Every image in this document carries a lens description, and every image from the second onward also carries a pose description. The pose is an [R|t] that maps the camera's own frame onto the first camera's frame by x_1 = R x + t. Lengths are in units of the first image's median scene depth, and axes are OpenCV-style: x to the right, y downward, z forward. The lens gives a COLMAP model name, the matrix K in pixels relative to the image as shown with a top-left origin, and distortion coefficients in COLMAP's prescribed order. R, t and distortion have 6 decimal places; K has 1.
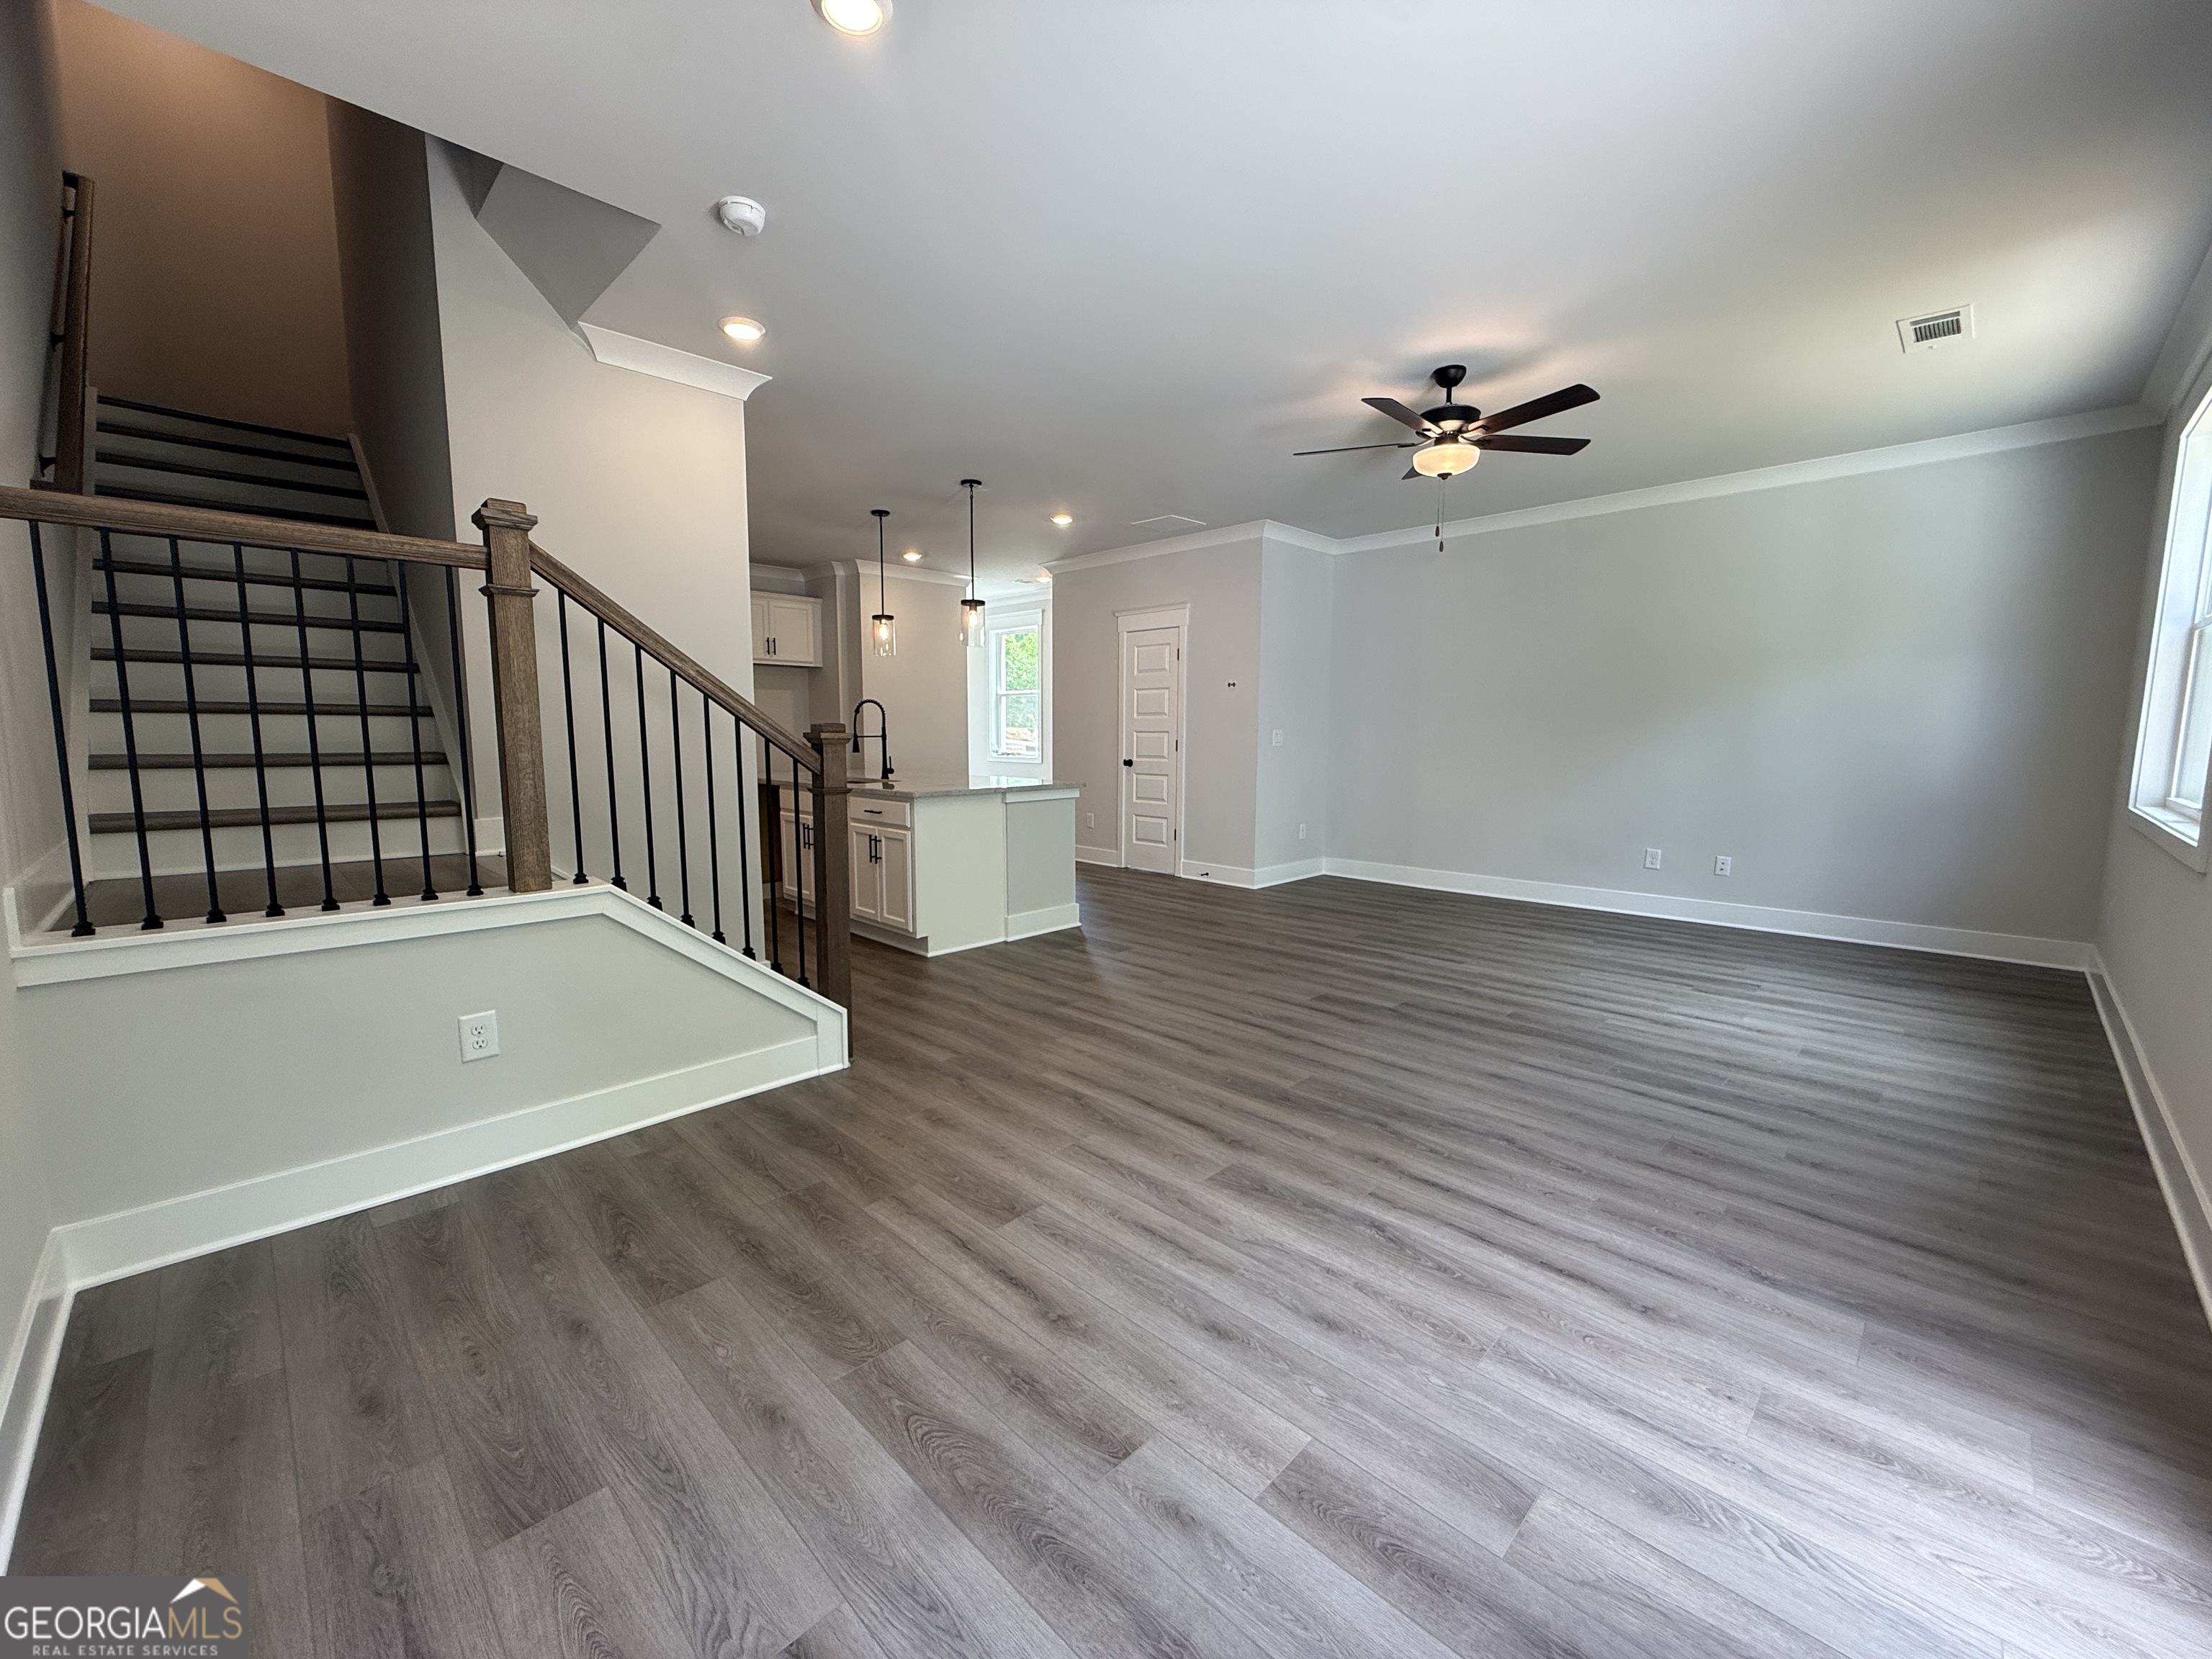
lens RADIAL K [[884.6, 0, 1100.5], [0, 884.6, 837.6], [0, 0, 1]] dist [-0.000860, -0.000122]
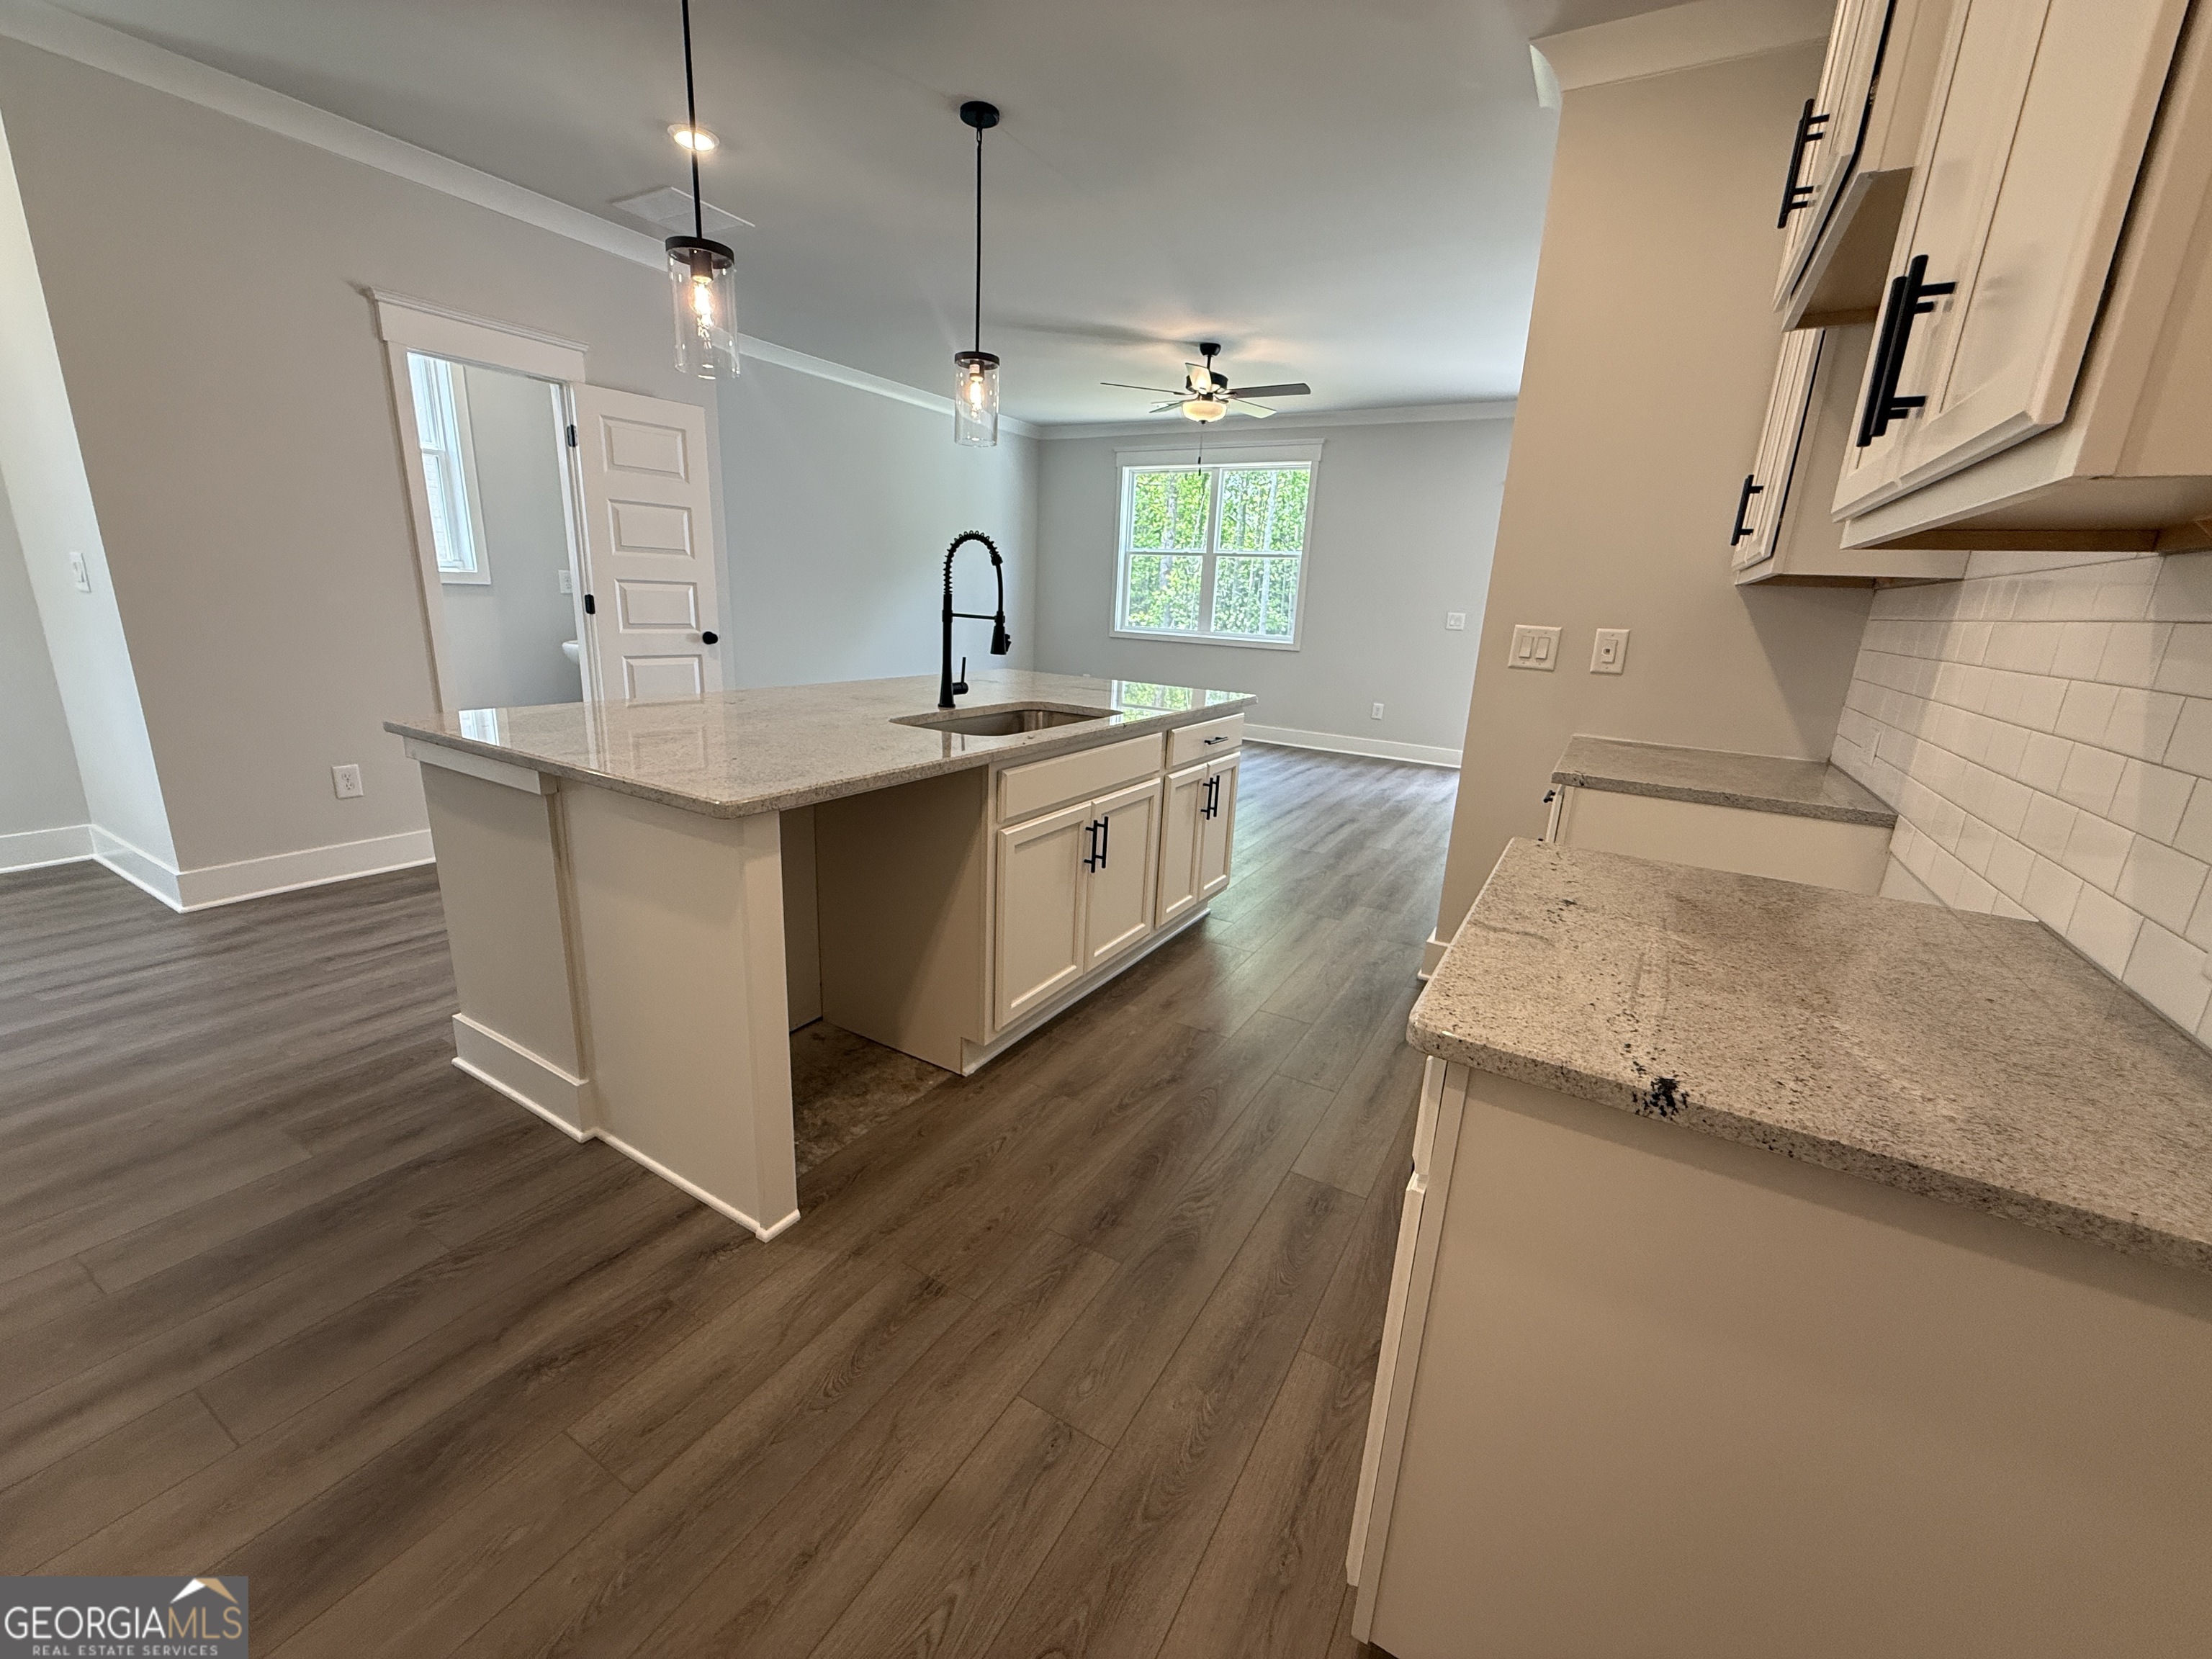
lens RADIAL K [[884.6, 0, 1104.0], [0, 884.6, 824.8], [0, 0, 1]] dist [-0.000860, -0.000122]
pose [[-0.240077, -0.268649, 0.932840, -0.734288], [0.061641, 0.954786, 0.290834, -0.141297], [-0.968795, 0.127323, -0.212662, 1.039574]]
